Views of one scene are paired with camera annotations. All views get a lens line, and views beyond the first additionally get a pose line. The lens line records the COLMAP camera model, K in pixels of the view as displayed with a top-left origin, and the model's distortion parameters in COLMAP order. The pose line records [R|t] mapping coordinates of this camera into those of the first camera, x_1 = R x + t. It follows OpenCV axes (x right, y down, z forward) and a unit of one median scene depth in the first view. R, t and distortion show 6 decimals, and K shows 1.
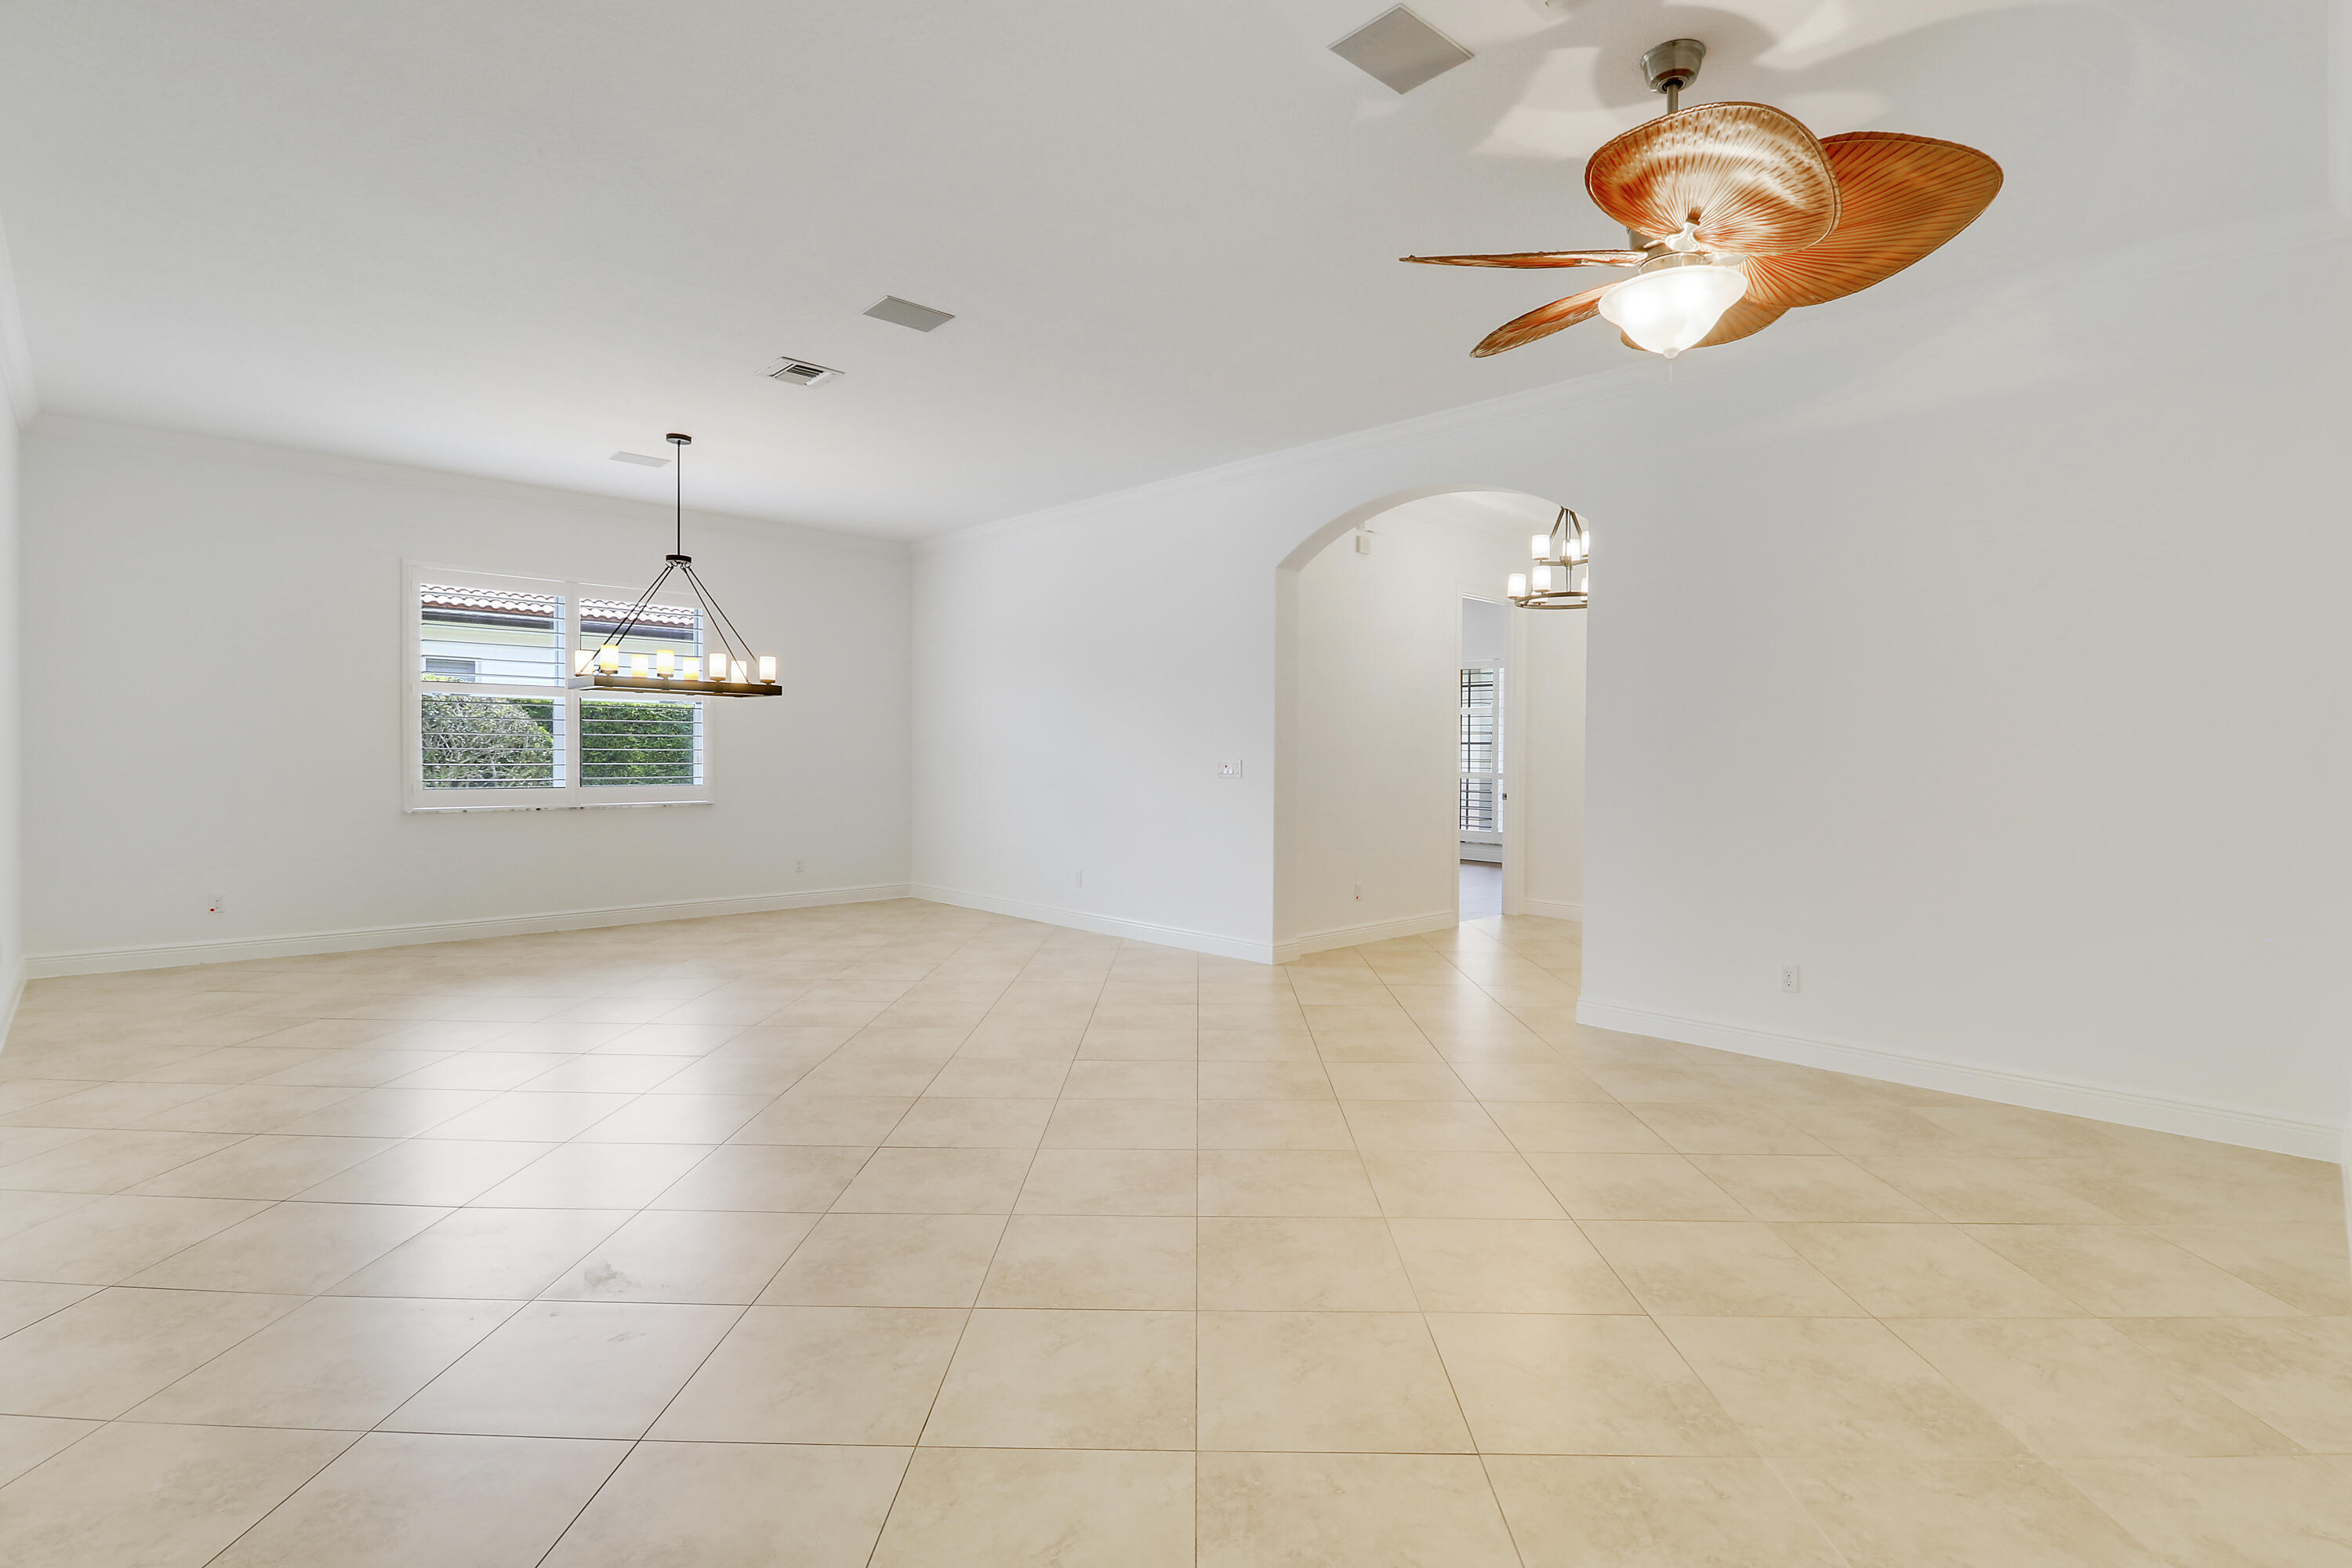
lens RADIAL K [[1122.6, 0, 1174.9], [0, 1122.6, 772.2], [0, 0, 1]] dist [0.015504, 0.000252]
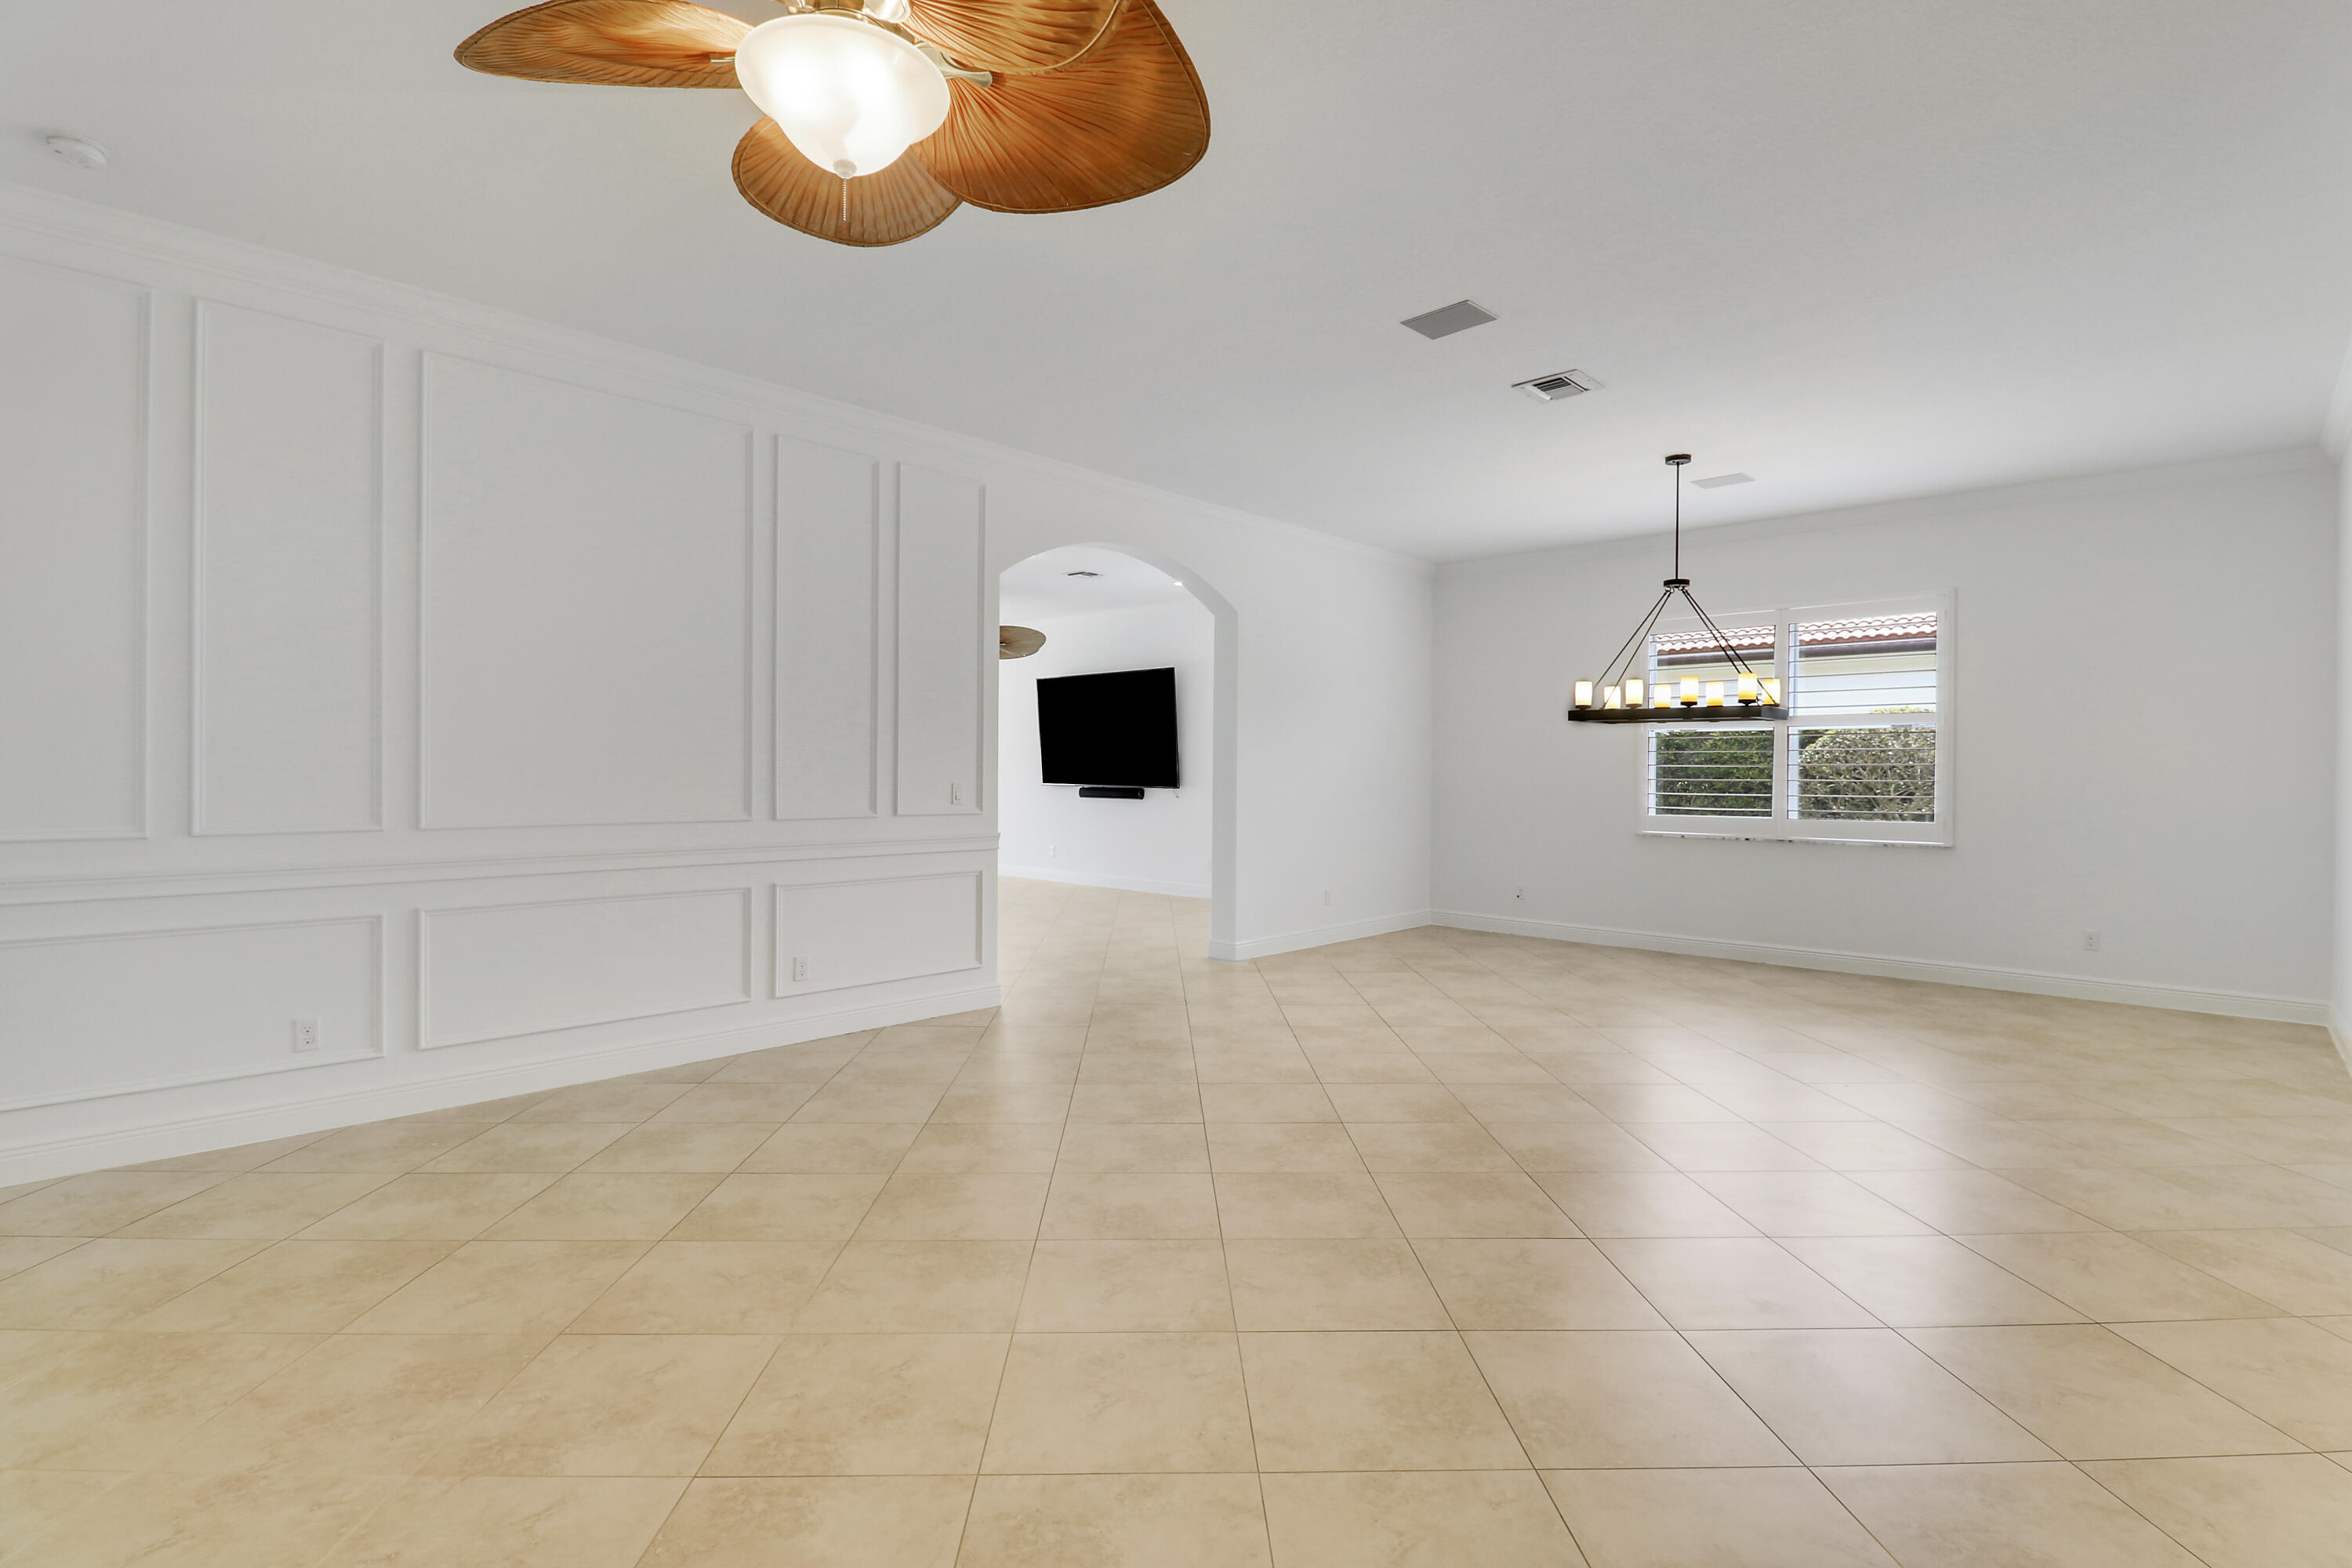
lens RADIAL K [[1113.5, 0, 1168.7], [0, 1113.5, 777.2], [0, 0, 1]] dist [-0.000948, 0.000459]
pose [[0.028361, -0.003251, -0.999592, 0.429382], [-0.024168, 0.999700, -0.003938, -0.006597], [0.999306, 0.024270, 0.028274, 0.458992]]
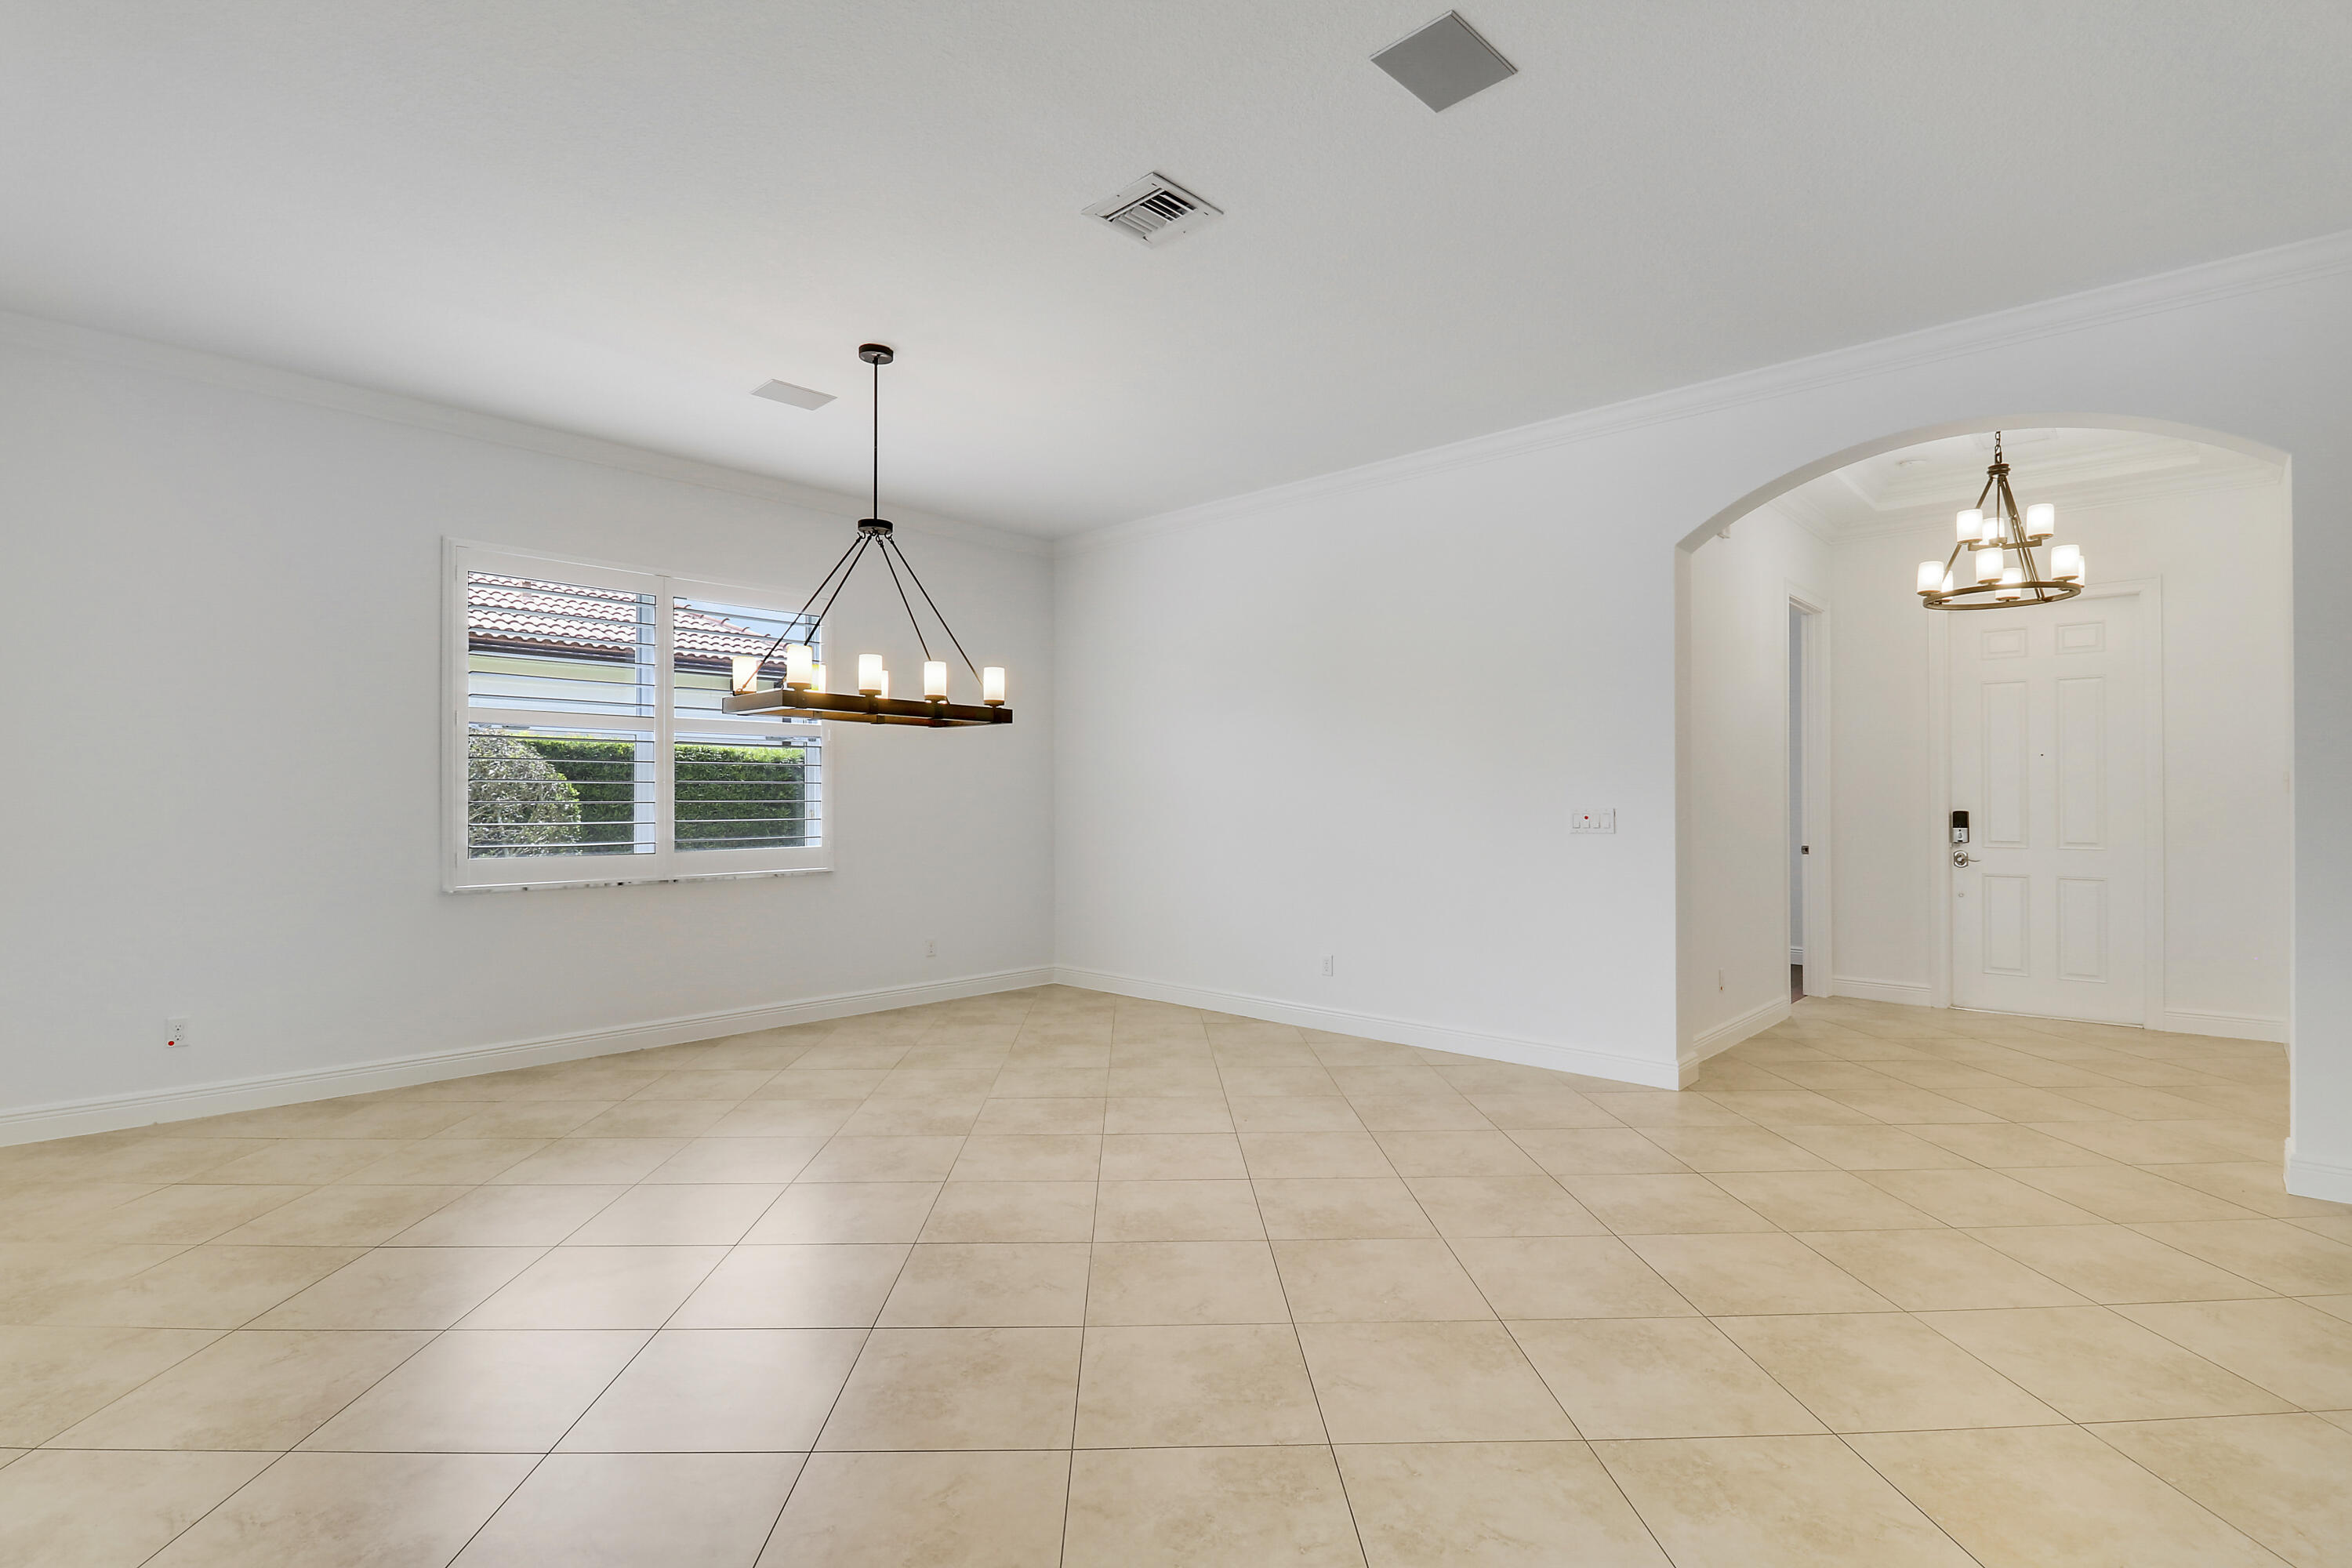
lens RADIAL K [[1116.0, 0, 1179.0], [0, 1116.0, 796.8], [0, 0, 1]] dist [0.000772, -0.000852]
pose [[0.998263, -0.006605, 0.058551, -0.249153], [0.007840, 0.999751, -0.020885, -0.005694], [-0.058399, 0.021308, 0.998066, 0.259816]]
